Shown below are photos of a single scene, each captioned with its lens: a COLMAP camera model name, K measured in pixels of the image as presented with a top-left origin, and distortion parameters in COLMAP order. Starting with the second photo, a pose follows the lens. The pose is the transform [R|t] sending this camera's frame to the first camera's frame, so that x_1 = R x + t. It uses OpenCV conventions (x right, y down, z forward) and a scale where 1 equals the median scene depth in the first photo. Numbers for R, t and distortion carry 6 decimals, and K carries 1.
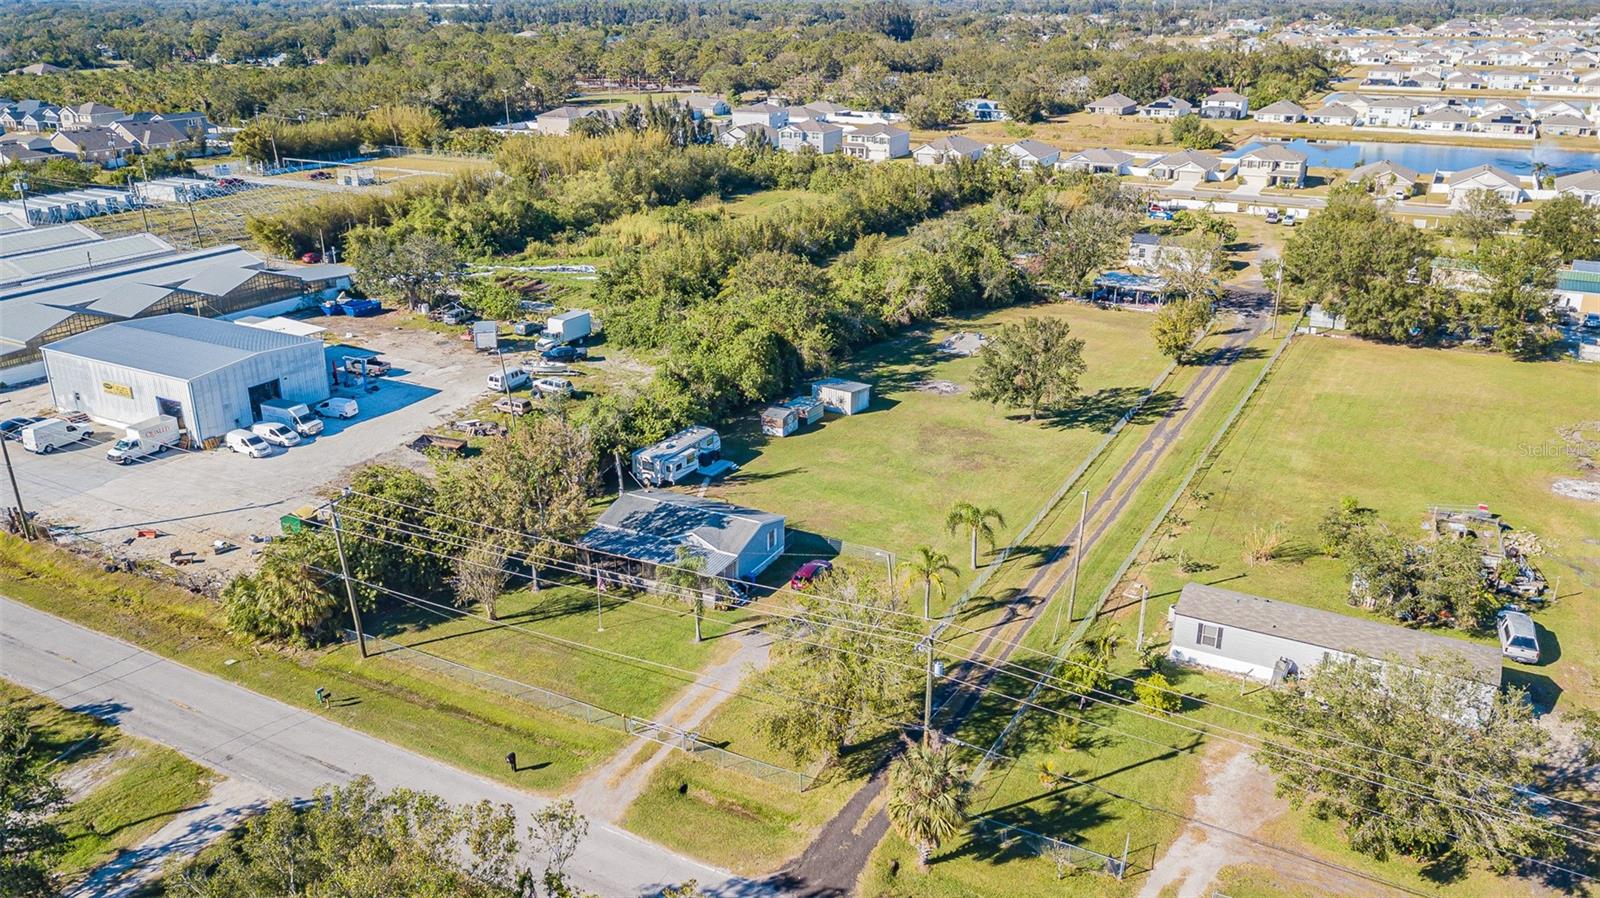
lens RADIAL K [[1244.2, 0, 805.0], [0, 1244.2, 414.3], [0, 0, 1]] dist [0.010237, -0.006767]
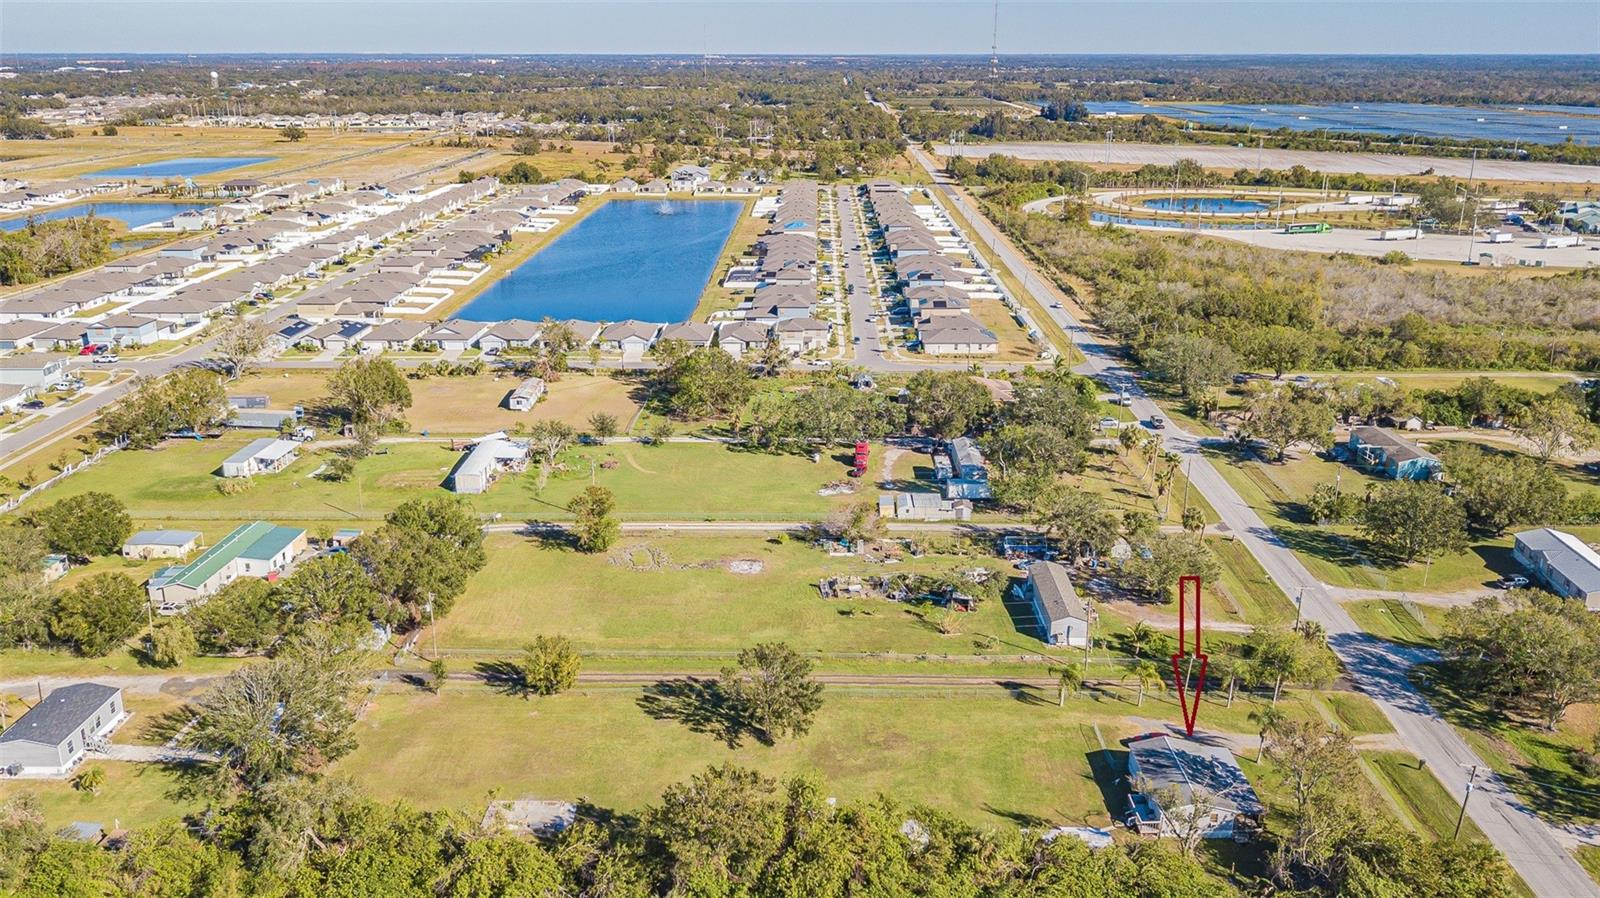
lens RADIAL K [[1234.4, 0, 808.4], [0, 1234.4, 448.7], [0, 0, 1]] dist [0.015348, -0.000129]
pose [[-0.464316, -0.268311, 0.844050, -0.713260], [0.286092, 0.856480, 0.429643, -0.689181], [-0.838190, 0.440966, -0.320916, 1.214686]]
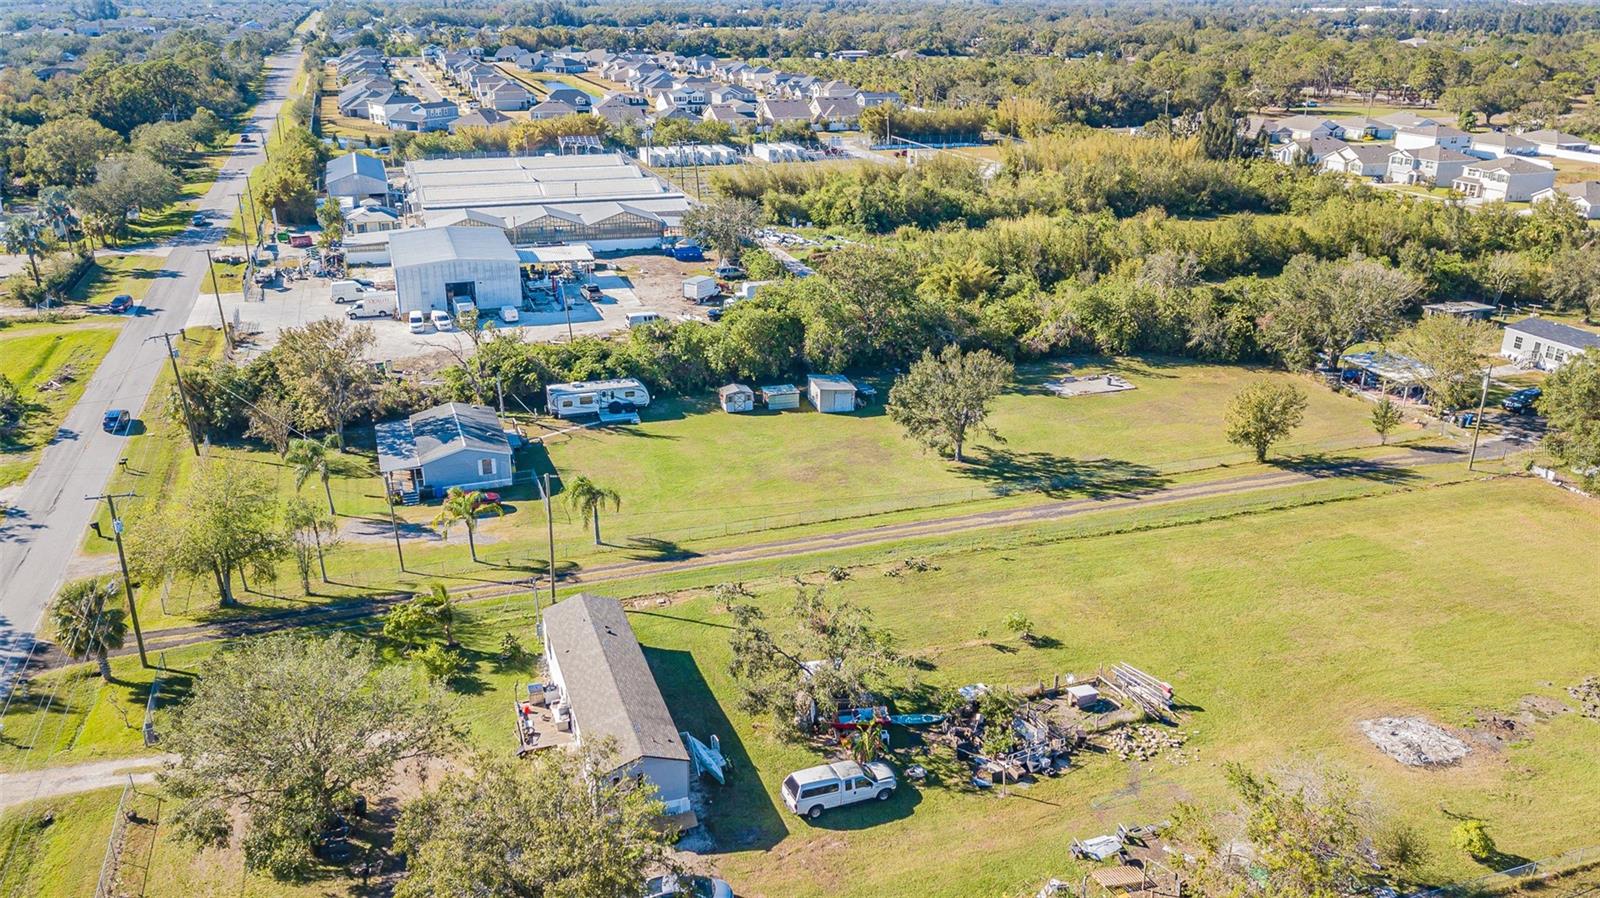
lens RADIAL K [[1244.2, 0, 805.0], [0, 1244.2, 414.3], [0, 0, 1]] dist [0.010237, -0.006767]
pose [[0.742327, 0.227587, -0.630202, 0.662189], [-0.228297, 0.970179, 0.081448, -0.076924], [0.629945, 0.083412, 0.772147, 0.225461]]
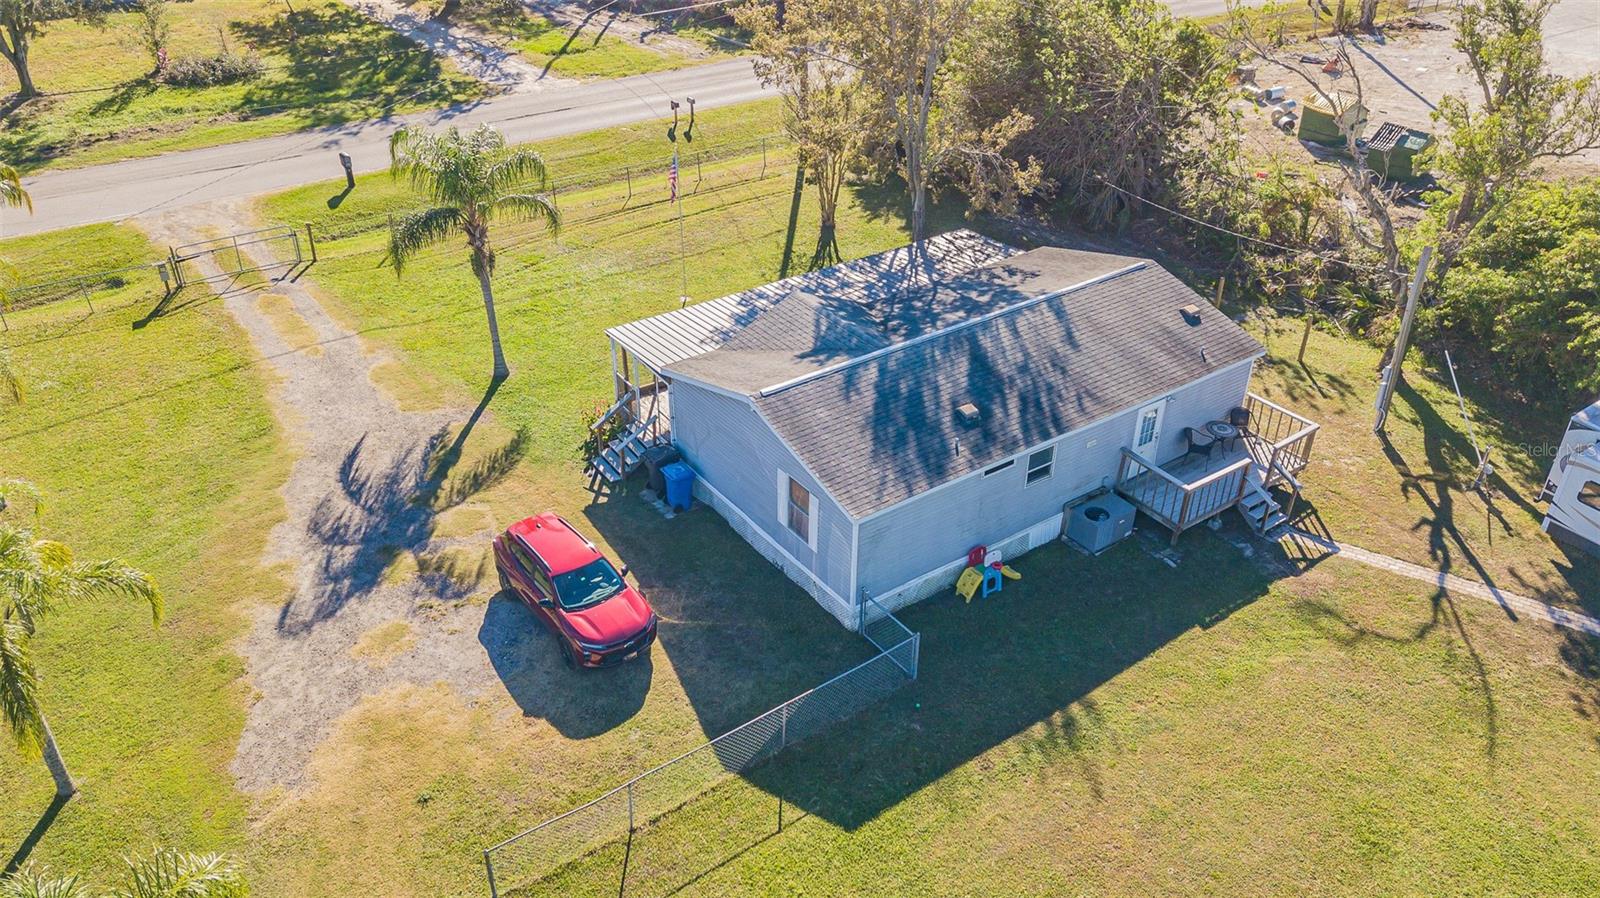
lens RADIAL K [[1234.4, 0, 808.4], [0, 1234.4, 448.7], [0, 0, 1]] dist [0.015348, -0.000129]
pose [[-0.455117, 0.471792, -0.755169, 0.127588], [-0.299894, 0.717330, 0.628889, -0.062007], [0.838410, 0.512689, -0.184982, 0.777389]]
